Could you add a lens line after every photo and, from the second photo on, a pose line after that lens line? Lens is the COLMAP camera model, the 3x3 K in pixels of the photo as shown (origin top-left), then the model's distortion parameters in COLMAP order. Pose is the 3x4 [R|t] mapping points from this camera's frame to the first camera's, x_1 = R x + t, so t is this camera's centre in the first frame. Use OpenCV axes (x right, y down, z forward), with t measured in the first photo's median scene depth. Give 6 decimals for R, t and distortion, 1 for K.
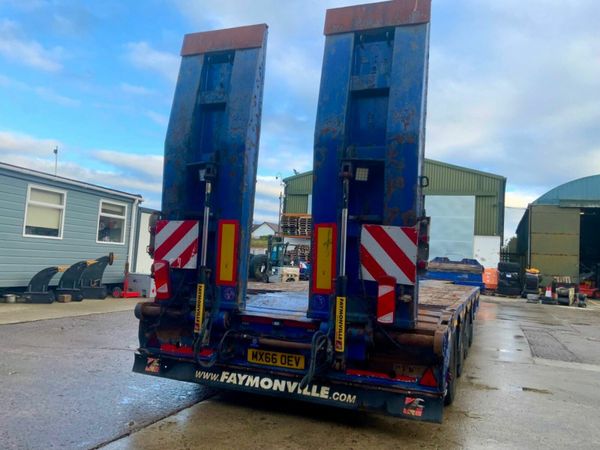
lens RADIAL K [[499.0, 0, 305.7], [0, 499.0, 227.7], [0, 0, 1]] dist [0.110932, -0.211040]
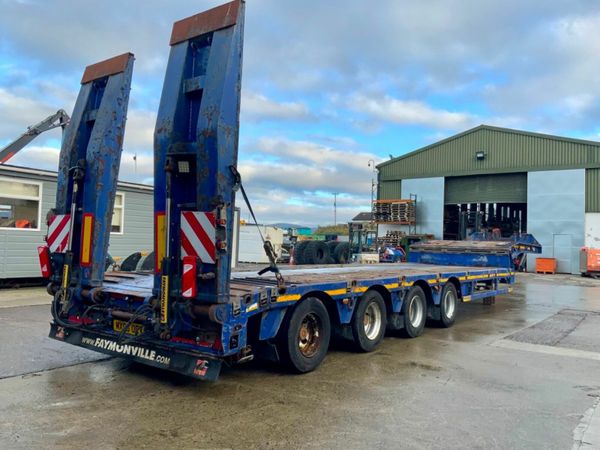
lens RADIAL K [[499.0, 0, 305.7], [0, 499.0, 227.7], [0, 0, 1]] dist [0.110932, -0.211040]
pose [[0.961429, -0.040260, -0.272092, 0.662244], [0.046442, 0.998788, 0.016315, 0.024377], [0.271105, -0.028322, 0.962133, -0.026520]]
